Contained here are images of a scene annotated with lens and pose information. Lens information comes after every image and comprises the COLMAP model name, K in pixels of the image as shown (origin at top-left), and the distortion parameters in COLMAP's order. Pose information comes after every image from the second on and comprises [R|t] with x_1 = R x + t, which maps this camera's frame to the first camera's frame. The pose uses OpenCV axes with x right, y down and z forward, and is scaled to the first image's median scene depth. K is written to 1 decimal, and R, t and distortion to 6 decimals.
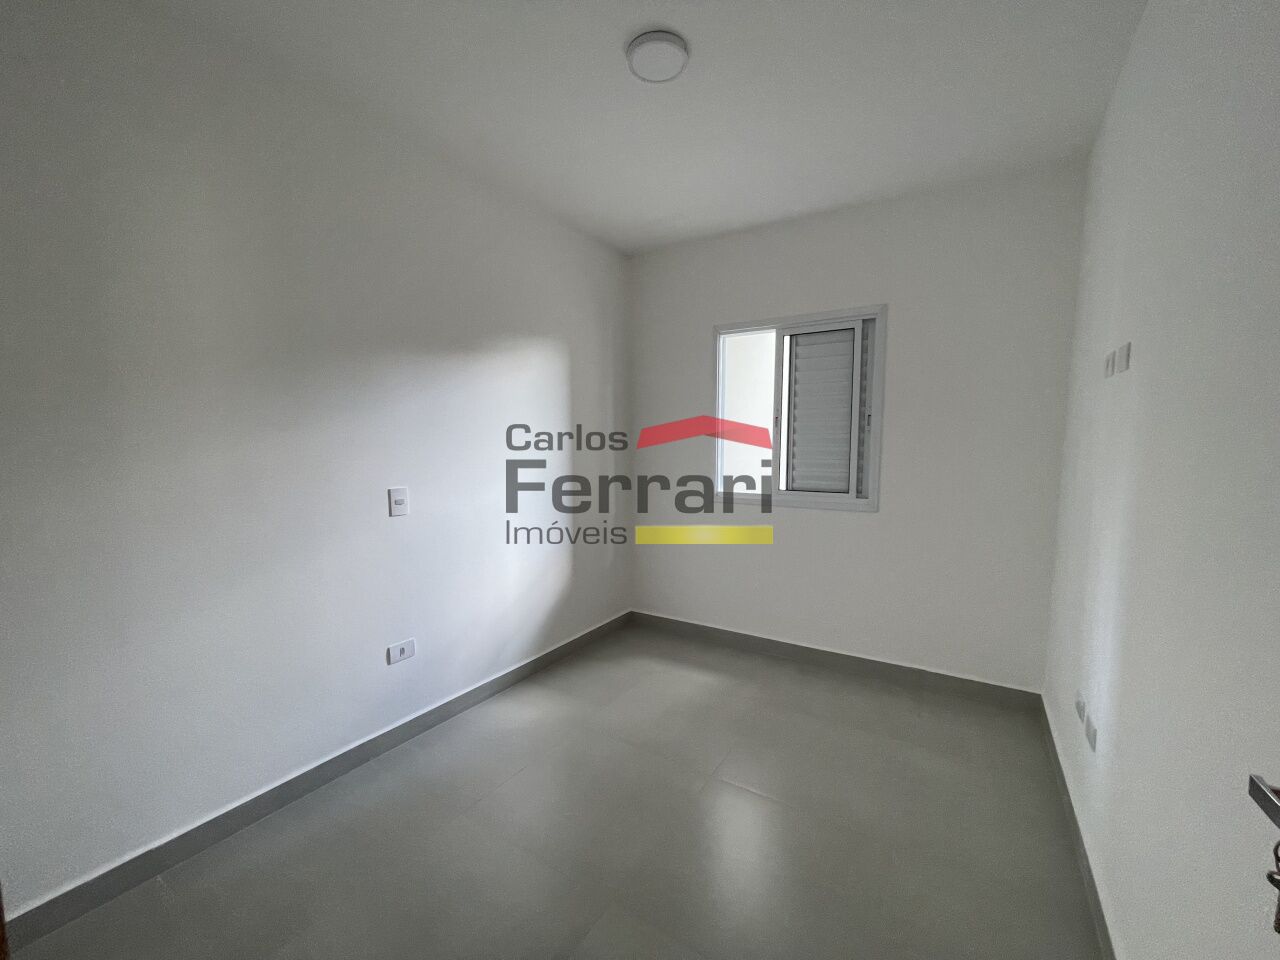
lens RADIAL K [[508.3, 0, 644.0], [0, 508.3, 482.3], [0, 0, 1]] dist [-0.010668, -0.000931]
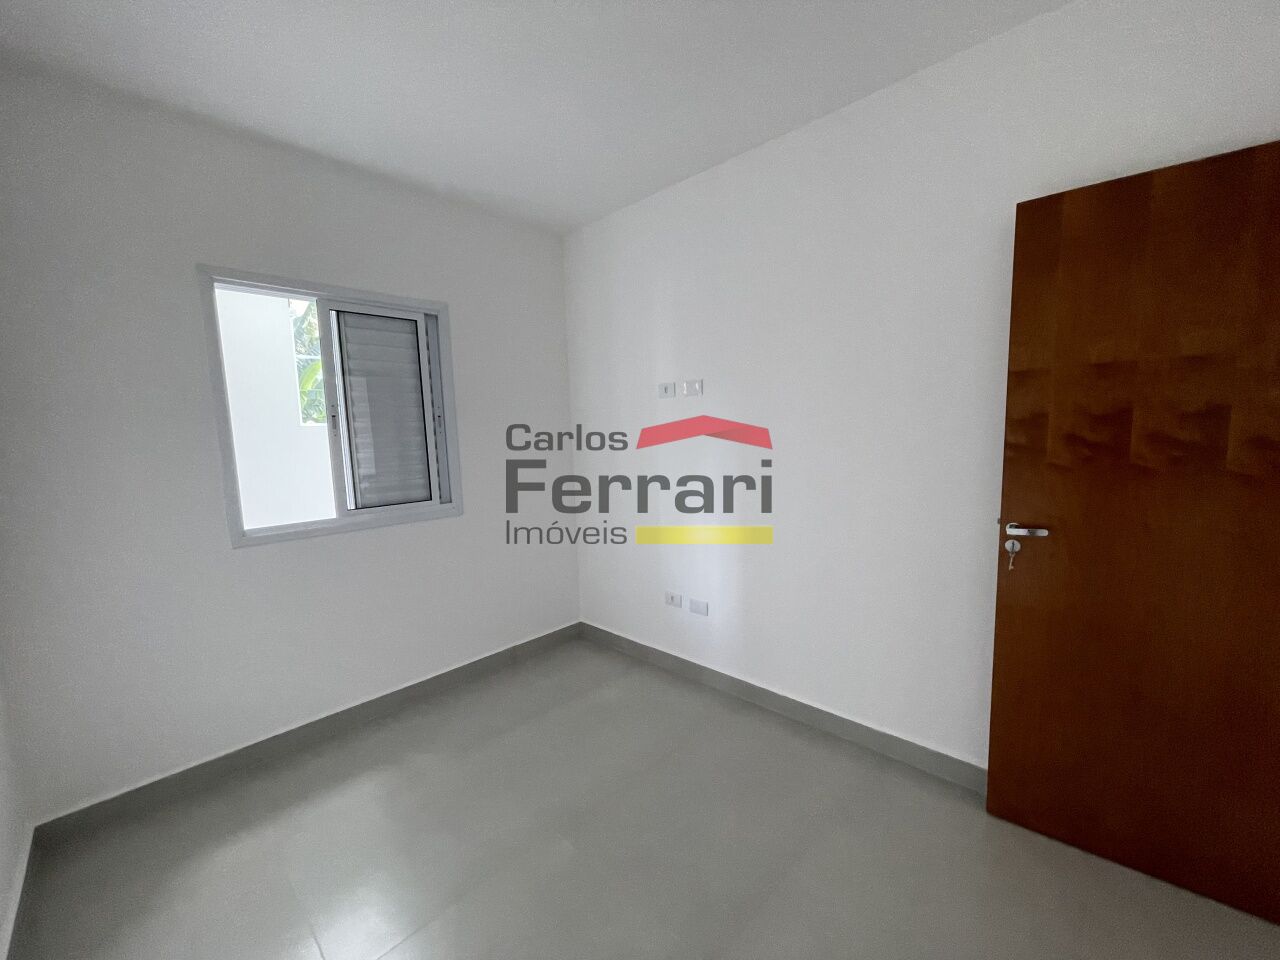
lens RADIAL K [[508.3, 0, 653.6], [0, 508.3, 487.1], [0, 0, 1]] dist [-0.010668, -0.000931]
pose [[0.198669, -0.118608, 0.972863, -0.403807], [0.108341, 0.989224, 0.098479, -0.049428], [-0.974060, 0.085837, 0.209378, 0.401504]]
